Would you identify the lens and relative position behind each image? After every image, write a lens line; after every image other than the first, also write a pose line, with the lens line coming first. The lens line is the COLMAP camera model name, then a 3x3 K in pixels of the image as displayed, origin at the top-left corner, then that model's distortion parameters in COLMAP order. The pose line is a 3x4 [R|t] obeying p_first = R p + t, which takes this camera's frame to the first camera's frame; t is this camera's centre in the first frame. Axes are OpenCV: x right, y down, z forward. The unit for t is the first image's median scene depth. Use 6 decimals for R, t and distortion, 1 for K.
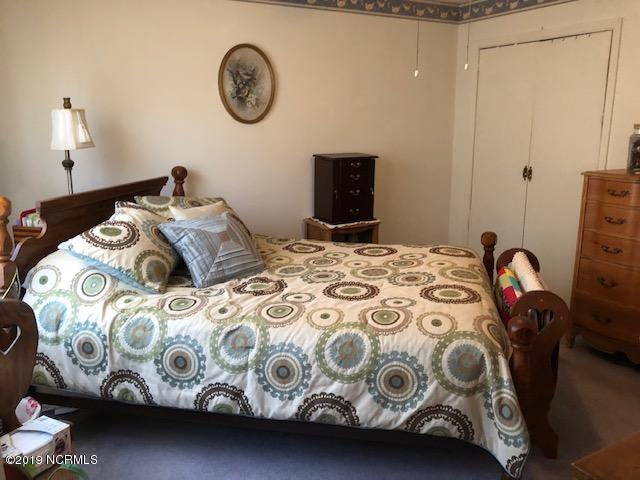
lens RADIAL K [[526.8, 0, 331.9], [0, 526.8, 234.4], [0, 0, 1]] dist [0.075986, -0.023364]
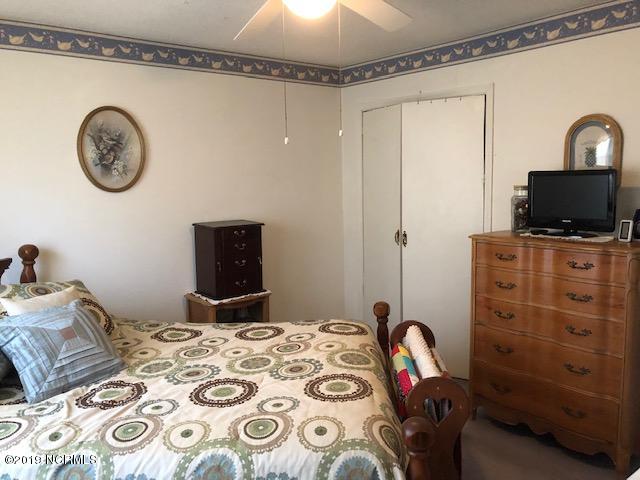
lens RADIAL K [[526.8, 0, 311.8], [0, 526.8, 246.7], [0, 0, 1]] dist [0.075986, -0.023364]
pose [[0.989088, -0.041752, 0.141283, 0.054455], [0.053325, 0.995436, -0.079143, -0.040999], [-0.137334, 0.085813, 0.986801, 0.103563]]
